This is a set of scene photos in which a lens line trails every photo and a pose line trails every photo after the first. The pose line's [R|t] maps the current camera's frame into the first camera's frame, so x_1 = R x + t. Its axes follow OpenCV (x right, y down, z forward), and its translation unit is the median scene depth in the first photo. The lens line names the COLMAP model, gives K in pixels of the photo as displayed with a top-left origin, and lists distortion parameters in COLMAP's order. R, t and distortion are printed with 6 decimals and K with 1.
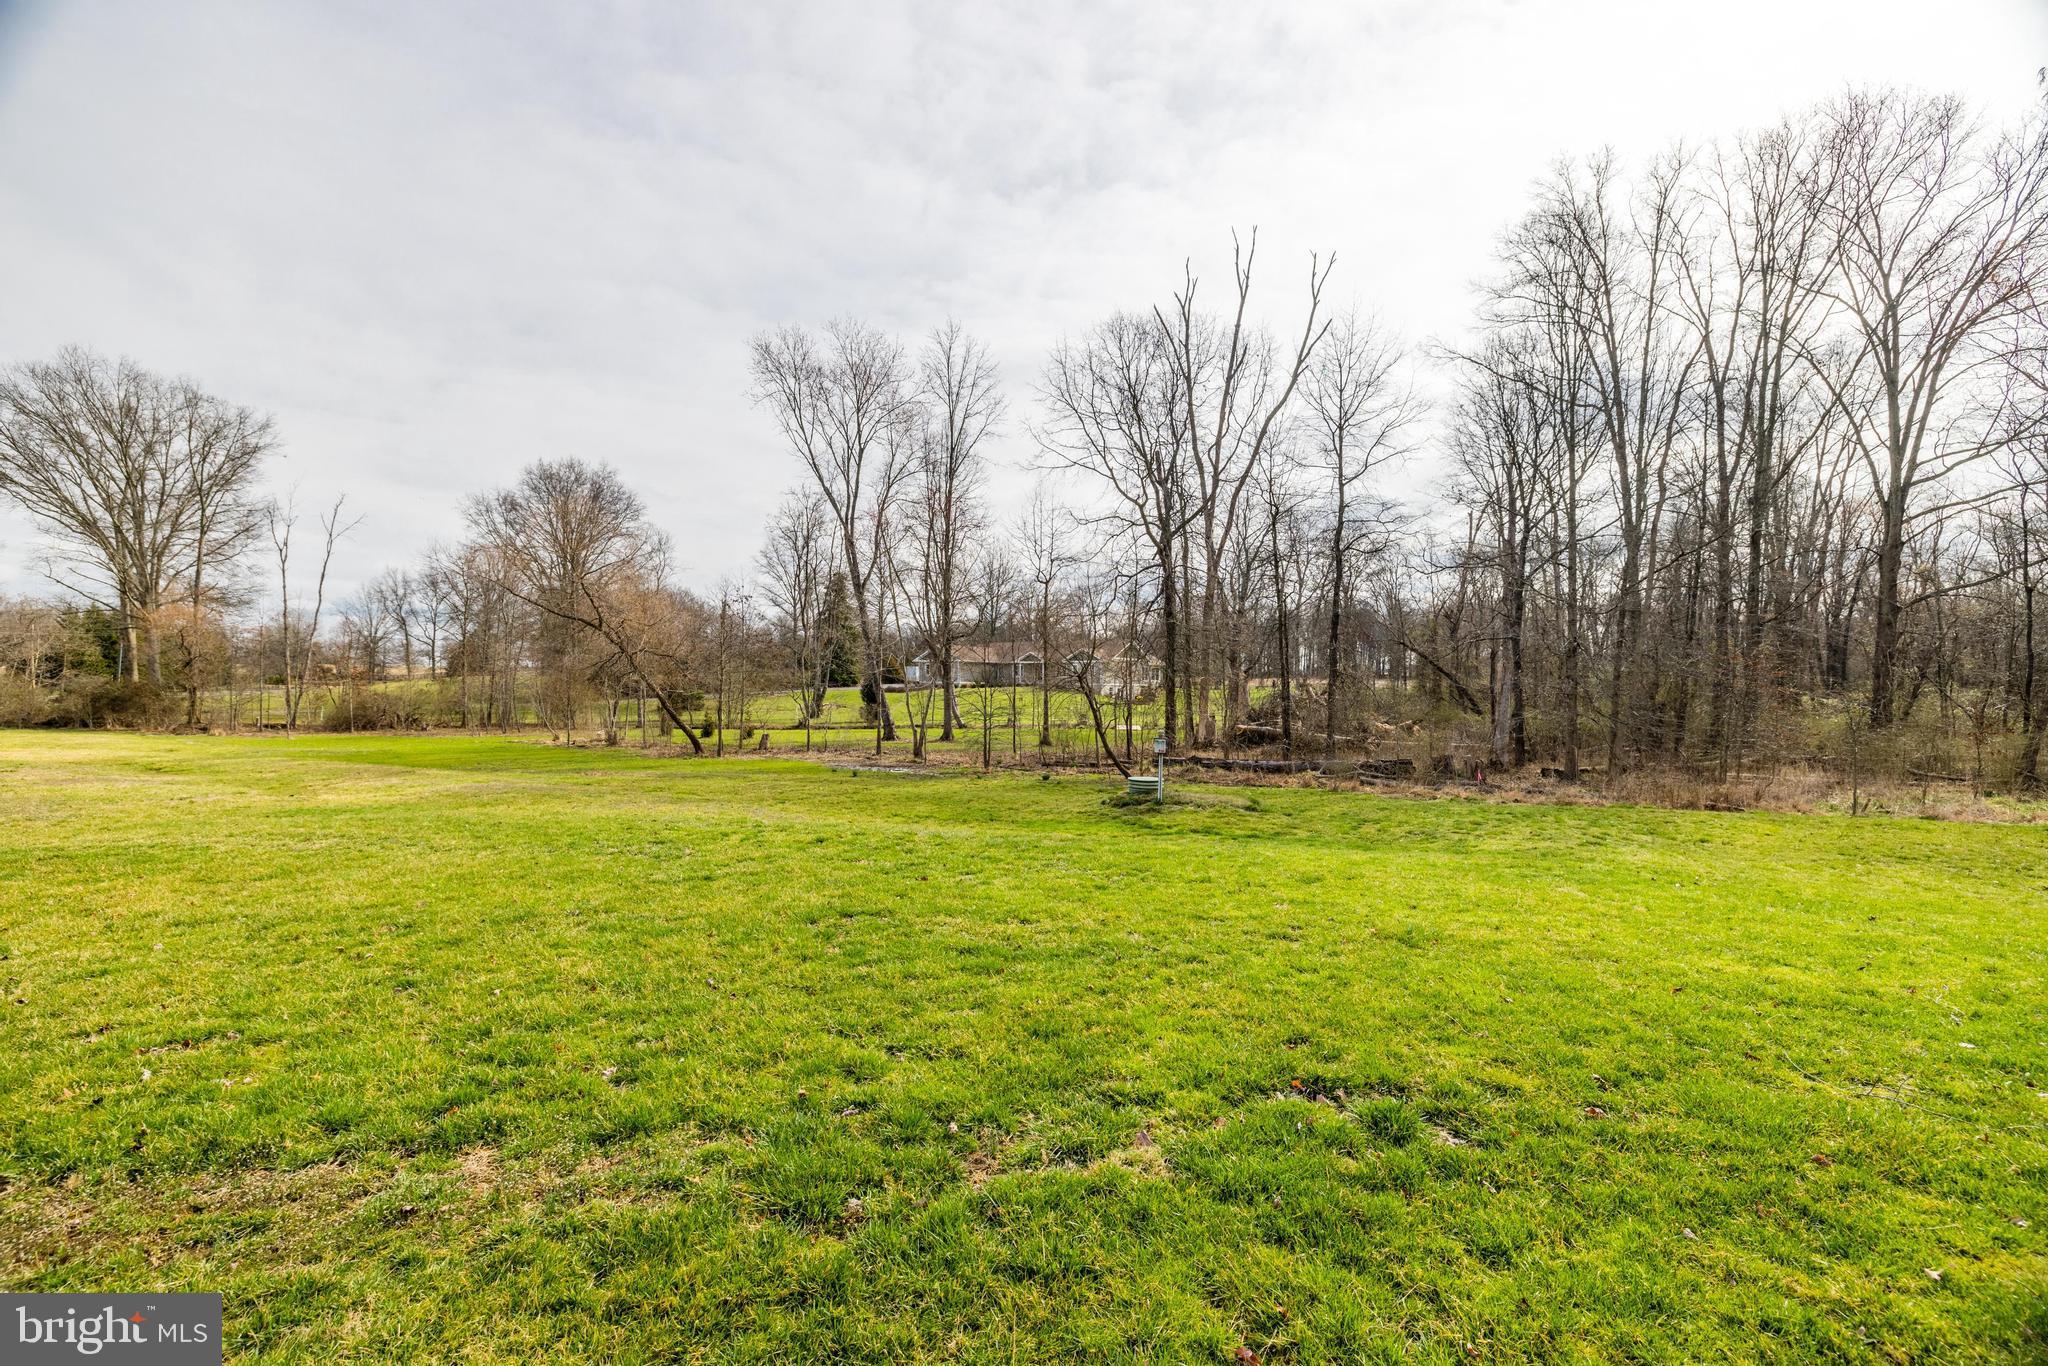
lens RADIAL K [[871.7, 0, 1038.3], [0, 871.7, 669.5], [0, 0, 1]] dist [-0.000127, -0.000632]
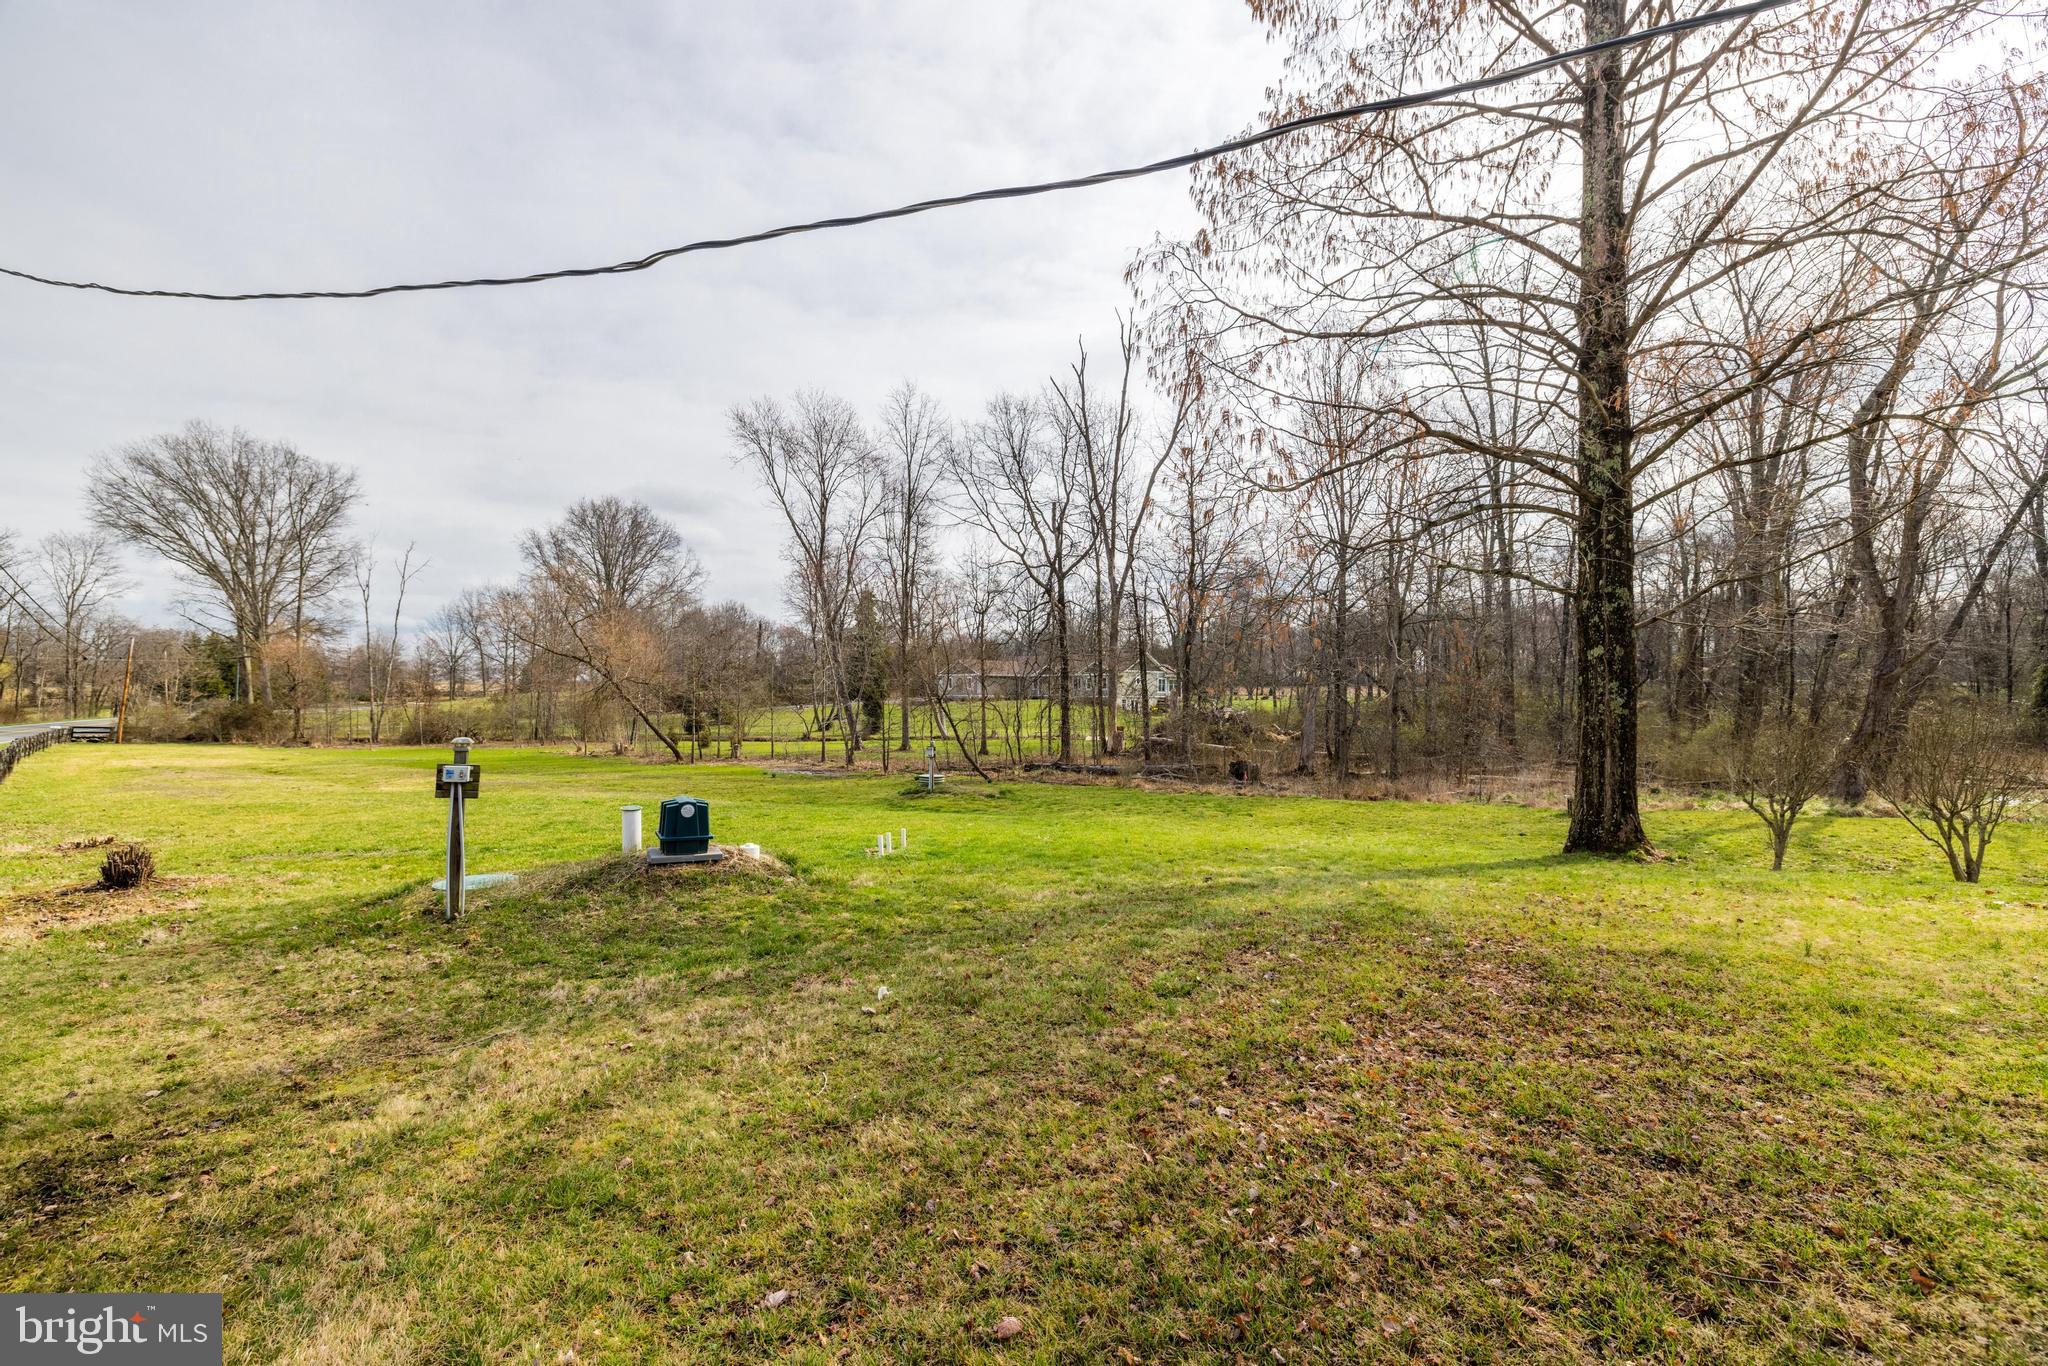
lens RADIAL K [[880.1, 0, 1012.0], [0, 880.1, 692.0], [0, 0, 1]] dist [-0.002580, 0.000874]
pose [[0.996131, -0.009063, -0.087413, 0.085411], [0.010309, 0.999851, 0.013815, -0.006030], [0.087275, -0.014663, 0.996076, -0.087822]]
